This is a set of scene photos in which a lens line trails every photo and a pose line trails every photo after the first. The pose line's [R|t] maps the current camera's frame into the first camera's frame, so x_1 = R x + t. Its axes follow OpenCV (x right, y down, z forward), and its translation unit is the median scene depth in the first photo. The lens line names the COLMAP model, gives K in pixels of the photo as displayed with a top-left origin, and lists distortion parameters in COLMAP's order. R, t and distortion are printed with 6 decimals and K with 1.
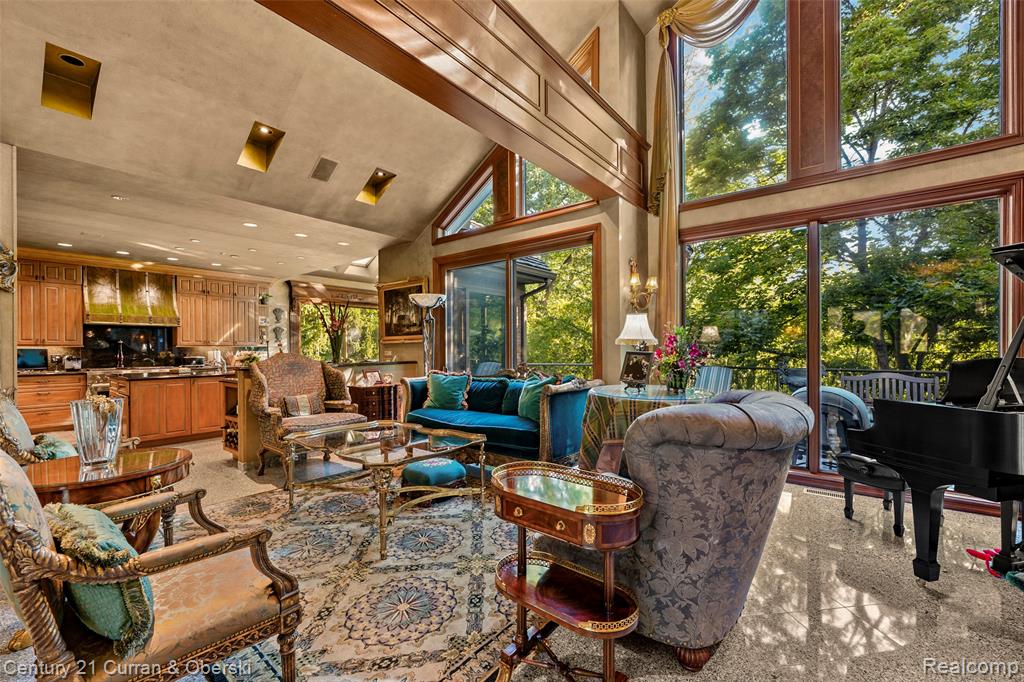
lens RADIAL K [[409.8, 0, 514.4], [0, 409.8, 350.6], [0, 0, 1]] dist [-0.000165, -0.000167]
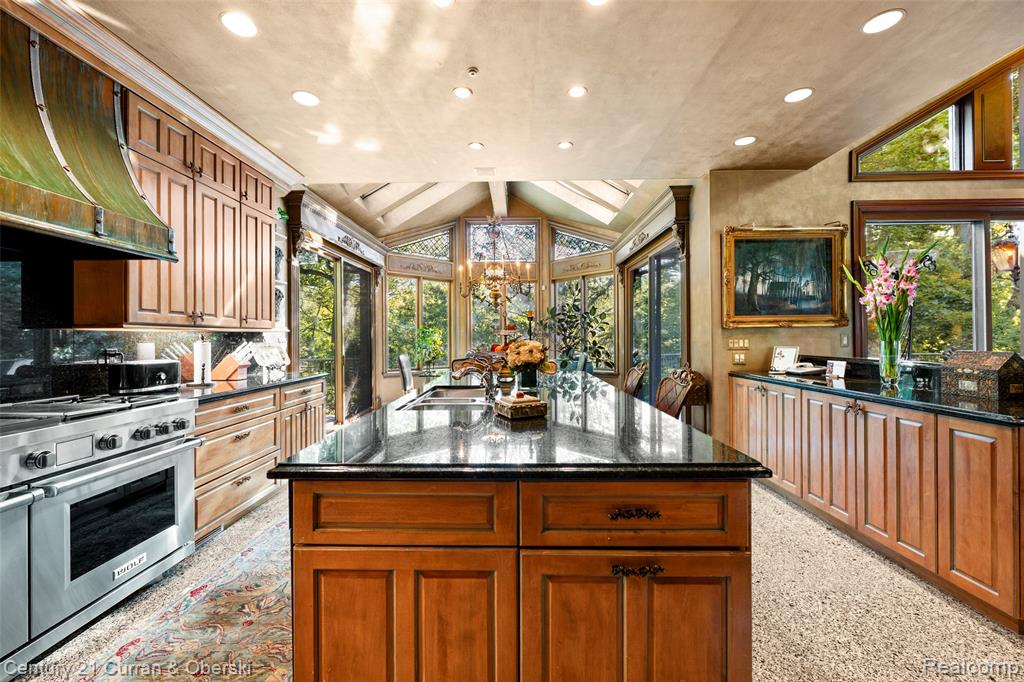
lens RADIAL K [[409.8, 0, 505.6], [0, 409.8, 336.5], [0, 0, 1]] dist [-0.000165, -0.000167]
pose [[0.800299, 0.004125, 0.599587, -0.862918], [0.005226, 0.999890, -0.013855, 0.002349], [-0.599578, 0.014222, 0.800190, 0.662155]]
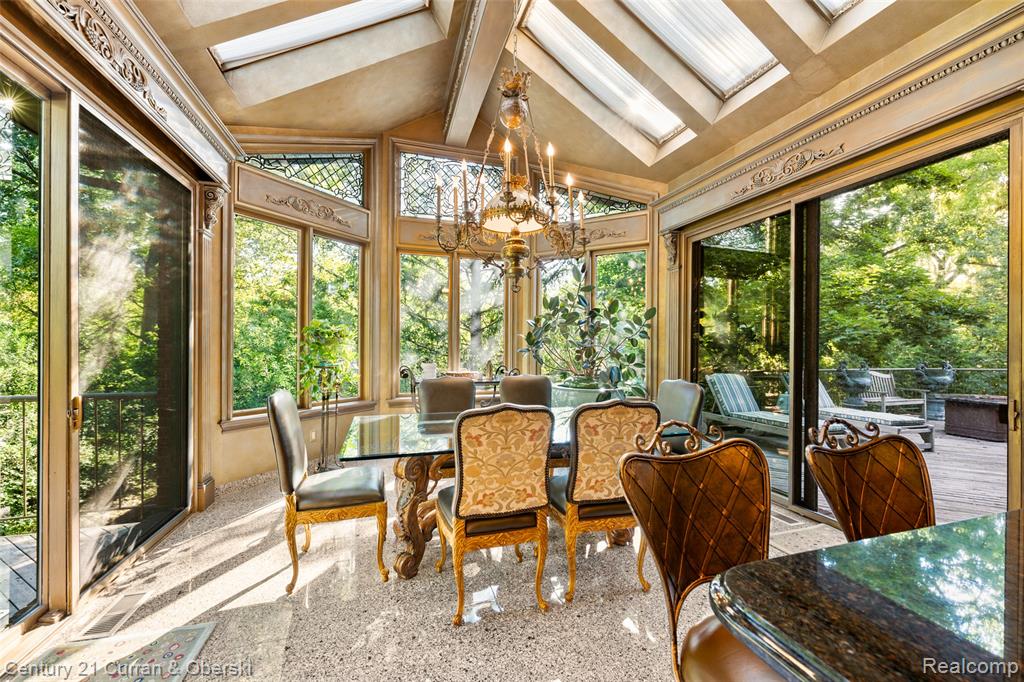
lens RADIAL K [[409.8, 0, 519.2], [0, 409.8, 344.3], [0, 0, 1]] dist [-0.000165, -0.000167]
pose [[0.552568, 0.012854, 0.833369, -0.691690], [-0.002086, 0.999899, -0.014040, -0.004074], [-0.833465, 0.006019, 0.552539, 1.134769]]
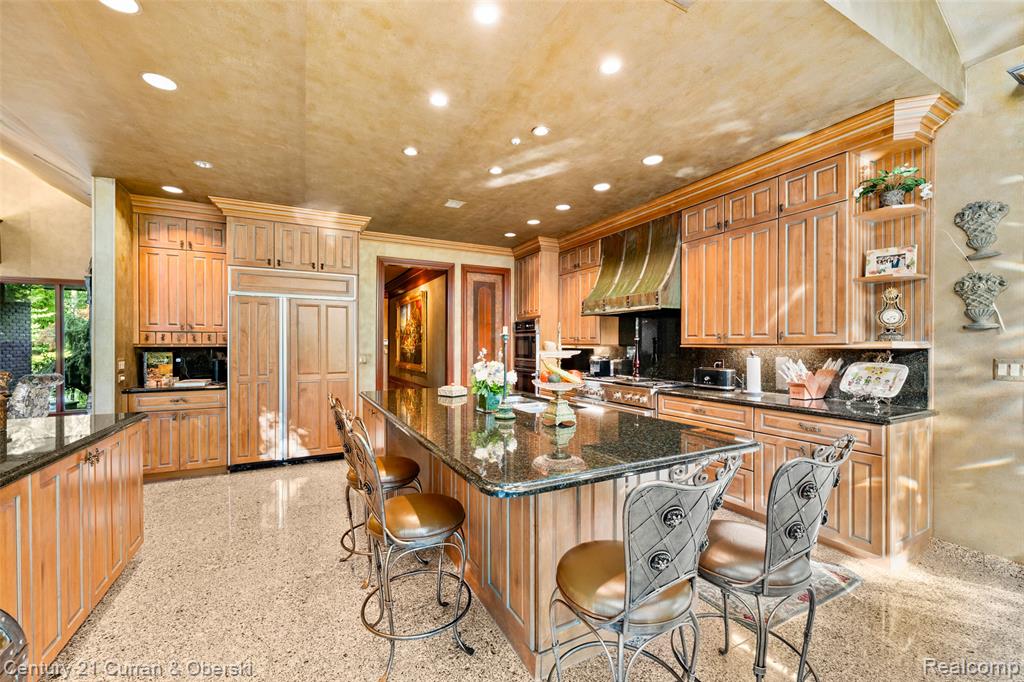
lens RADIAL K [[409.8, 0, 507.4], [0, 409.8, 343.2], [0, 0, 1]] dist [-0.000165, -0.000167]
pose [[-0.404921, 0.012274, -0.914269, -0.285282], [0.001535, 0.999918, 0.012743, -0.023438], [0.914350, 0.003756, -0.404907, 1.115045]]
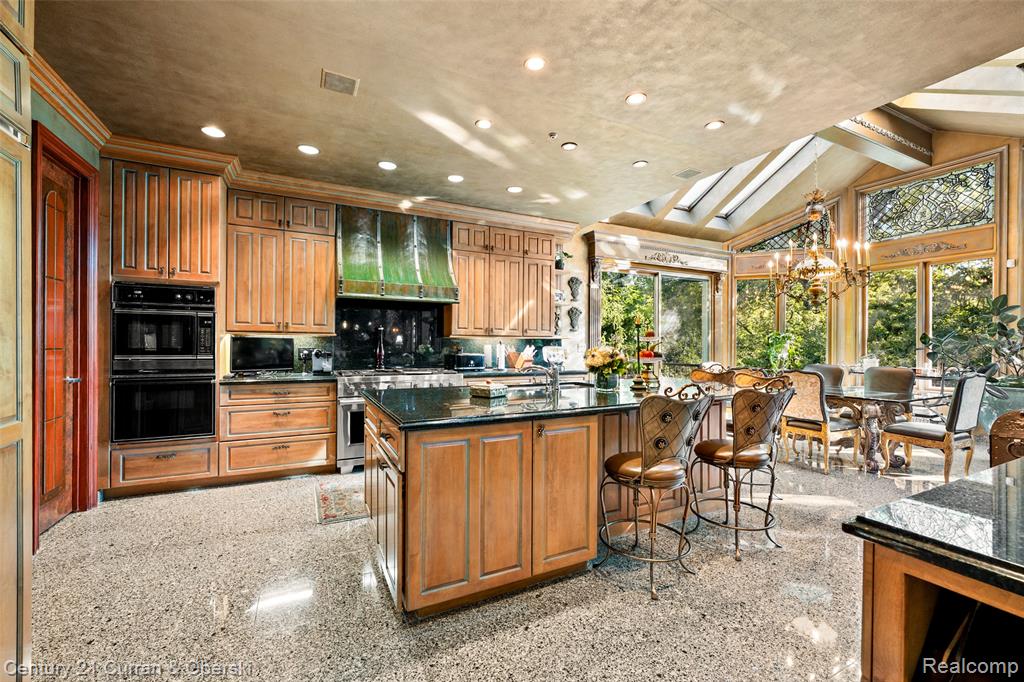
lens RADIAL K [[409.8, 0, 511.0], [0, 409.8, 345.6], [0, 0, 1]] dist [-0.000165, -0.000167]
pose [[0.900901, 0.014597, -0.433780, -0.528680], [-0.016321, 0.999867, -0.000250, 0.001597], [0.433718, 0.007305, 0.901019, 0.540946]]
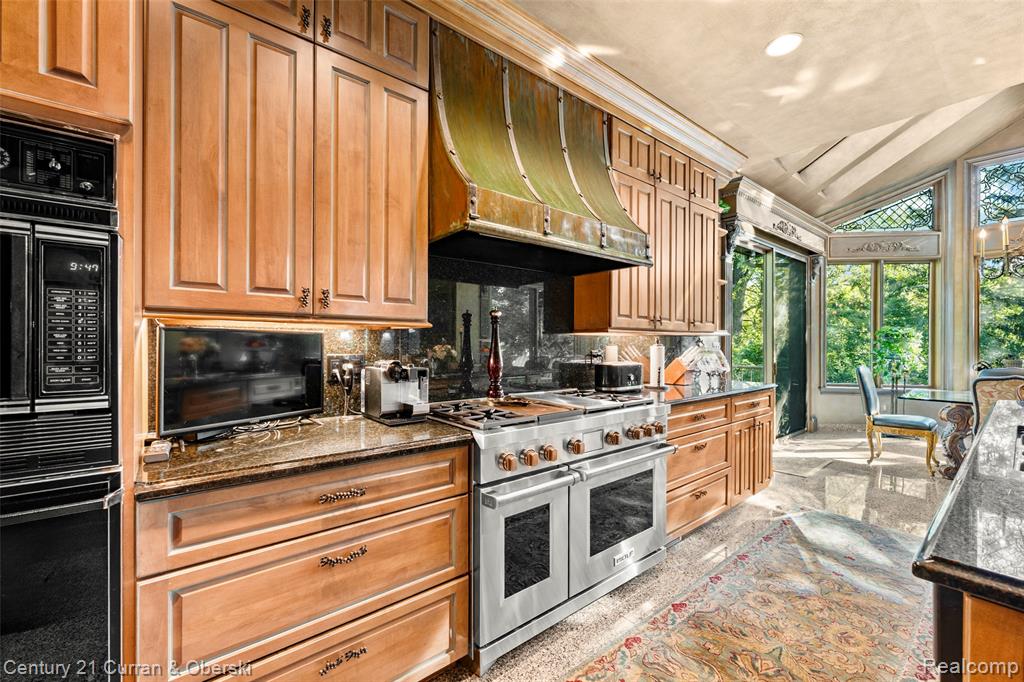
lens RADIAL K [[409.8, 0, 510.0], [0, 409.8, 344.2], [0, 0, 1]] dist [-0.000165, -0.000167]
pose [[0.974343, 0.008983, -0.224888, -0.913908], [-0.010165, 0.999940, -0.004096, 0.002328], [0.224838, 0.006277, 0.974376, 0.732691]]
